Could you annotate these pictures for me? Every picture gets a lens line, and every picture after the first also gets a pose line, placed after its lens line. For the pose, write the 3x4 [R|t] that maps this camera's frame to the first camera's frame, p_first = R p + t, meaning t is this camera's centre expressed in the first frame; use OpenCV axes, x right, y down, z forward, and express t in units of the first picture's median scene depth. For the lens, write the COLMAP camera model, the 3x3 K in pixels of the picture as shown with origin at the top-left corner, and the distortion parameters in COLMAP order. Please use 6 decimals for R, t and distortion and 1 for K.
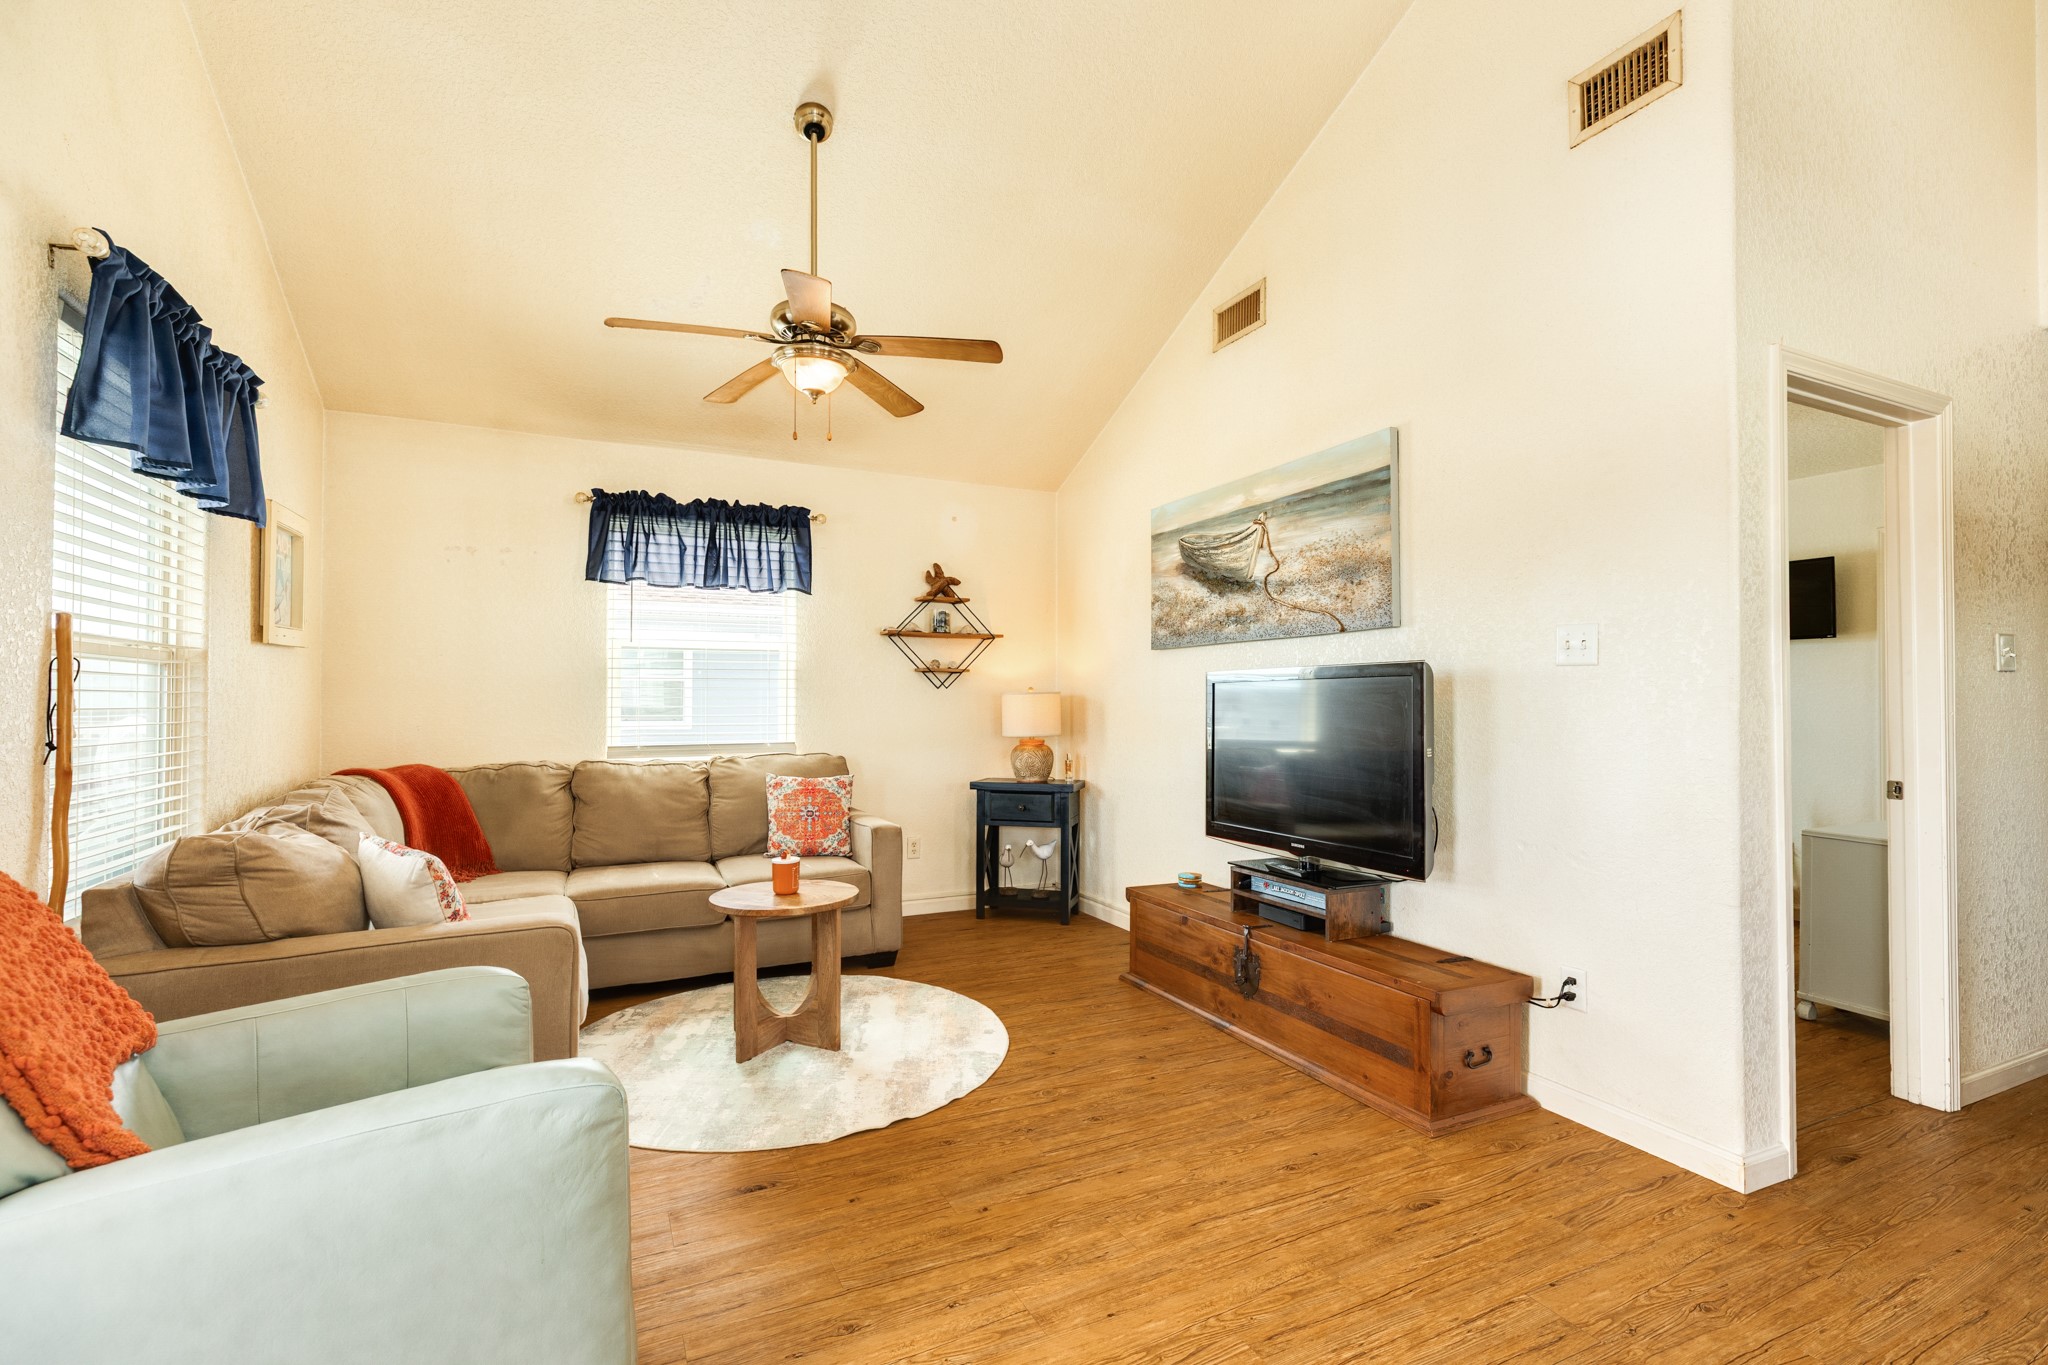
lens RADIAL K [[909.1, 0, 1008.7], [0, 909.1, 688.8], [0, 0, 1]] dist [0.004849, -0.000193]
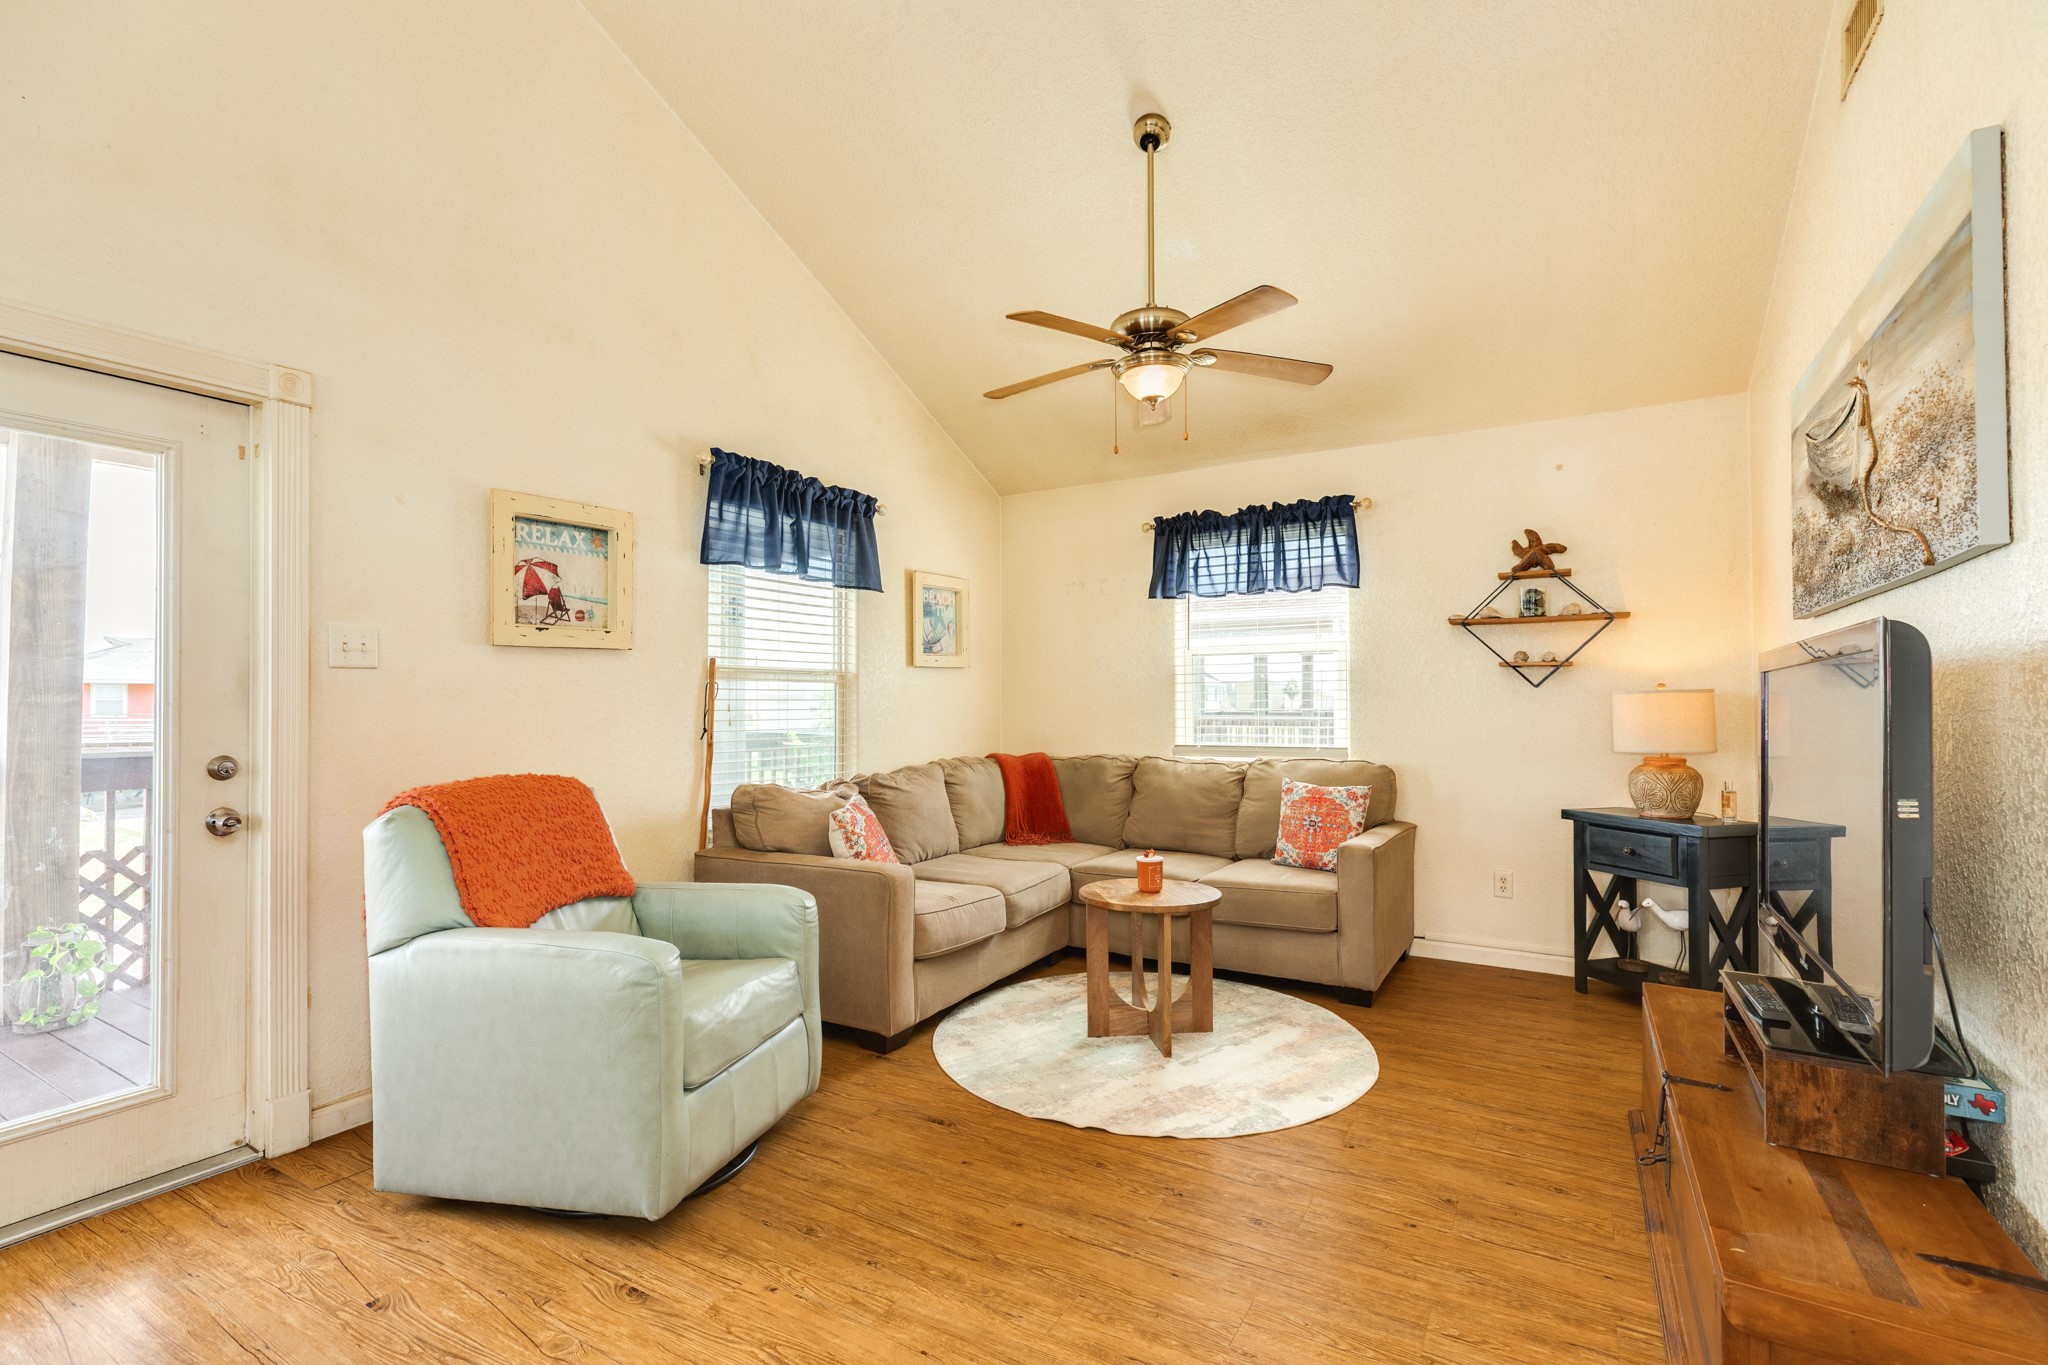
lens RADIAL K [[909.1, 0, 1025.6], [0, 909.1, 691.5], [0, 0, 1]] dist [0.004849, -0.000193]
pose [[0.559171, -0.013823, -0.828937, 0.423777], [0.014385, 0.999872, -0.006969, 0.003417], [0.828928, -0.008028, 0.559298, 0.246891]]
